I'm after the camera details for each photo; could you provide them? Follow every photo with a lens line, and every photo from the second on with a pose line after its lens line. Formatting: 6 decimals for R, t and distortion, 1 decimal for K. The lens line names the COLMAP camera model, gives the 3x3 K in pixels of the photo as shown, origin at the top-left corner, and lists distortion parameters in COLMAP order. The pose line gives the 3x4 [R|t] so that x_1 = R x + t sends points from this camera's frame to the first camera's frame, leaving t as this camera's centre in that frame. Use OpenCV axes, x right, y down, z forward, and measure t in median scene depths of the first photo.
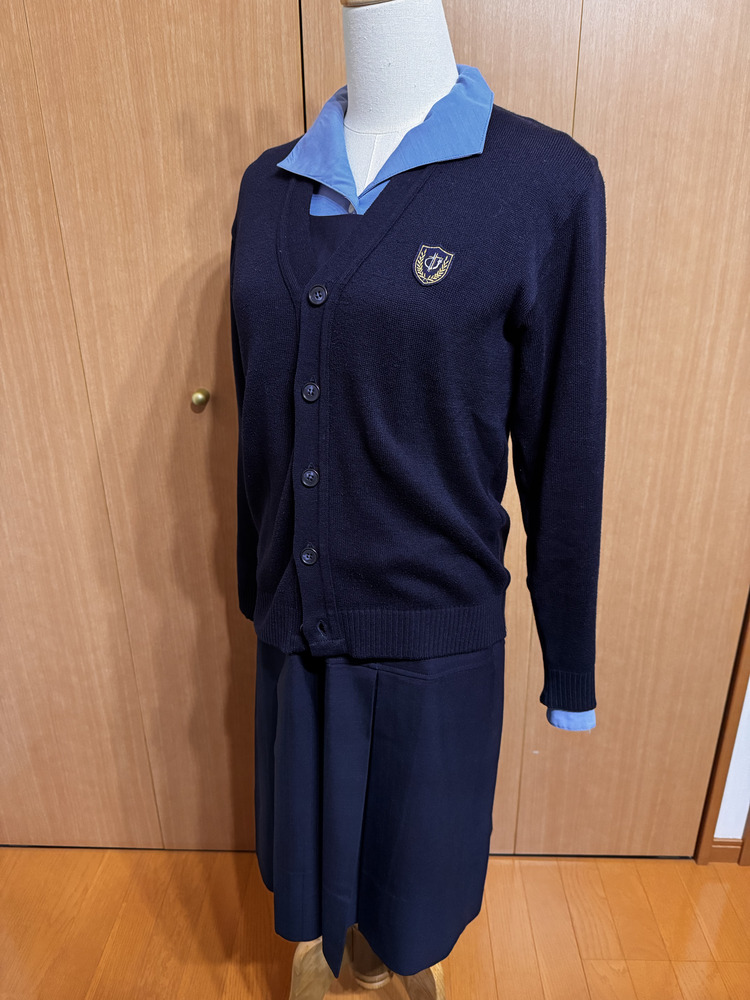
lens RADIAL K [[715.0, 0, 376.7], [0, 715.0, 502.6], [0, 0, 1]] dist [-0.018970, -0.001949]
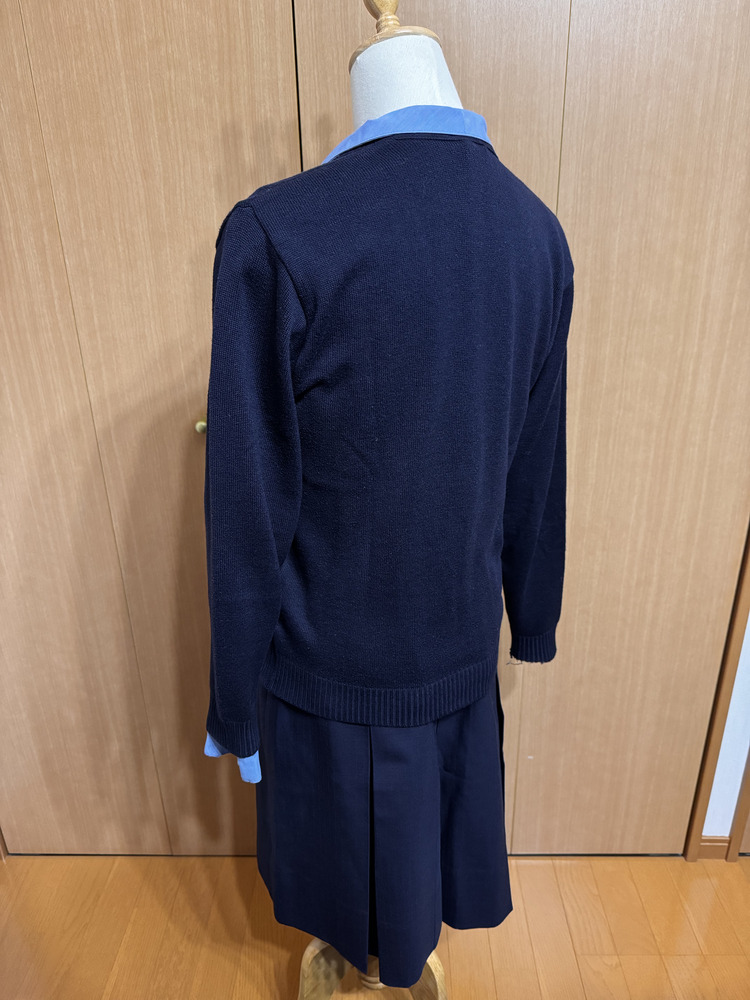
lens RADIAL K [[715.0, 0, 377.9], [0, 715.0, 501.7], [0, 0, 1]] dist [-0.018970, -0.001949]
pose [[0.999873, -0.012714, 0.009618, -0.005191], [0.012596, 0.999845, 0.012264, -0.046521], [-0.009773, -0.012141, 0.999879, -0.038918]]
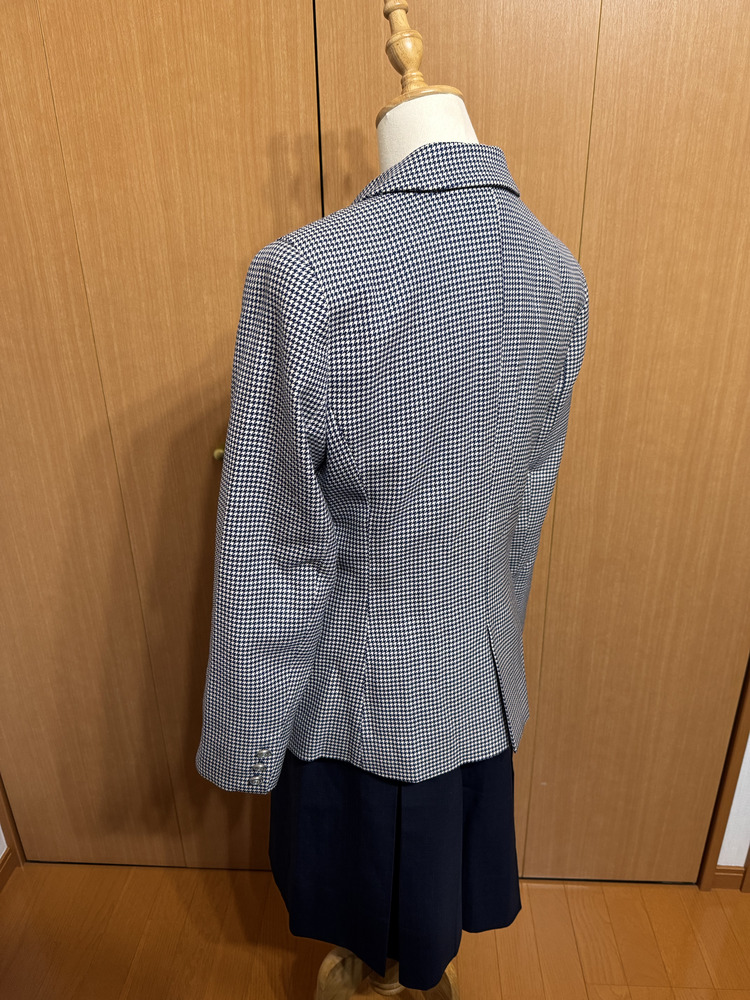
lens RADIAL K [[715.0, 0, 375.5], [0, 715.0, 500.8], [0, 0, 1]] dist [-0.018970, -0.001949]
pose [[0.999761, 0.003381, -0.021586, -0.000011], [-0.002855, 0.999699, 0.024383, -0.103231], [0.021662, -0.024316, 0.999470, -0.034228]]
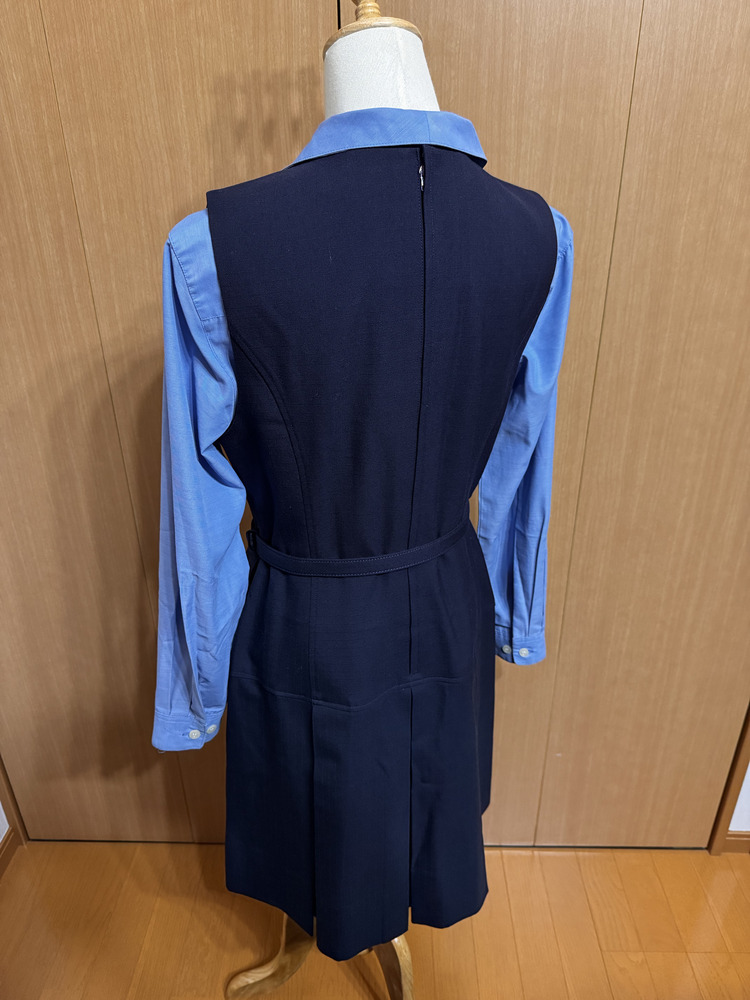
lens RADIAL K [[715.0, 0, 370.4], [0, 715.0, 498.7], [0, 0, 1]] dist [-0.018970, -0.001949]
pose [[0.999982, -0.003970, 0.004533, -0.061302], [0.003598, 0.996854, 0.079179, -0.118971], [-0.004833, -0.079162, 0.996850, 0.015355]]
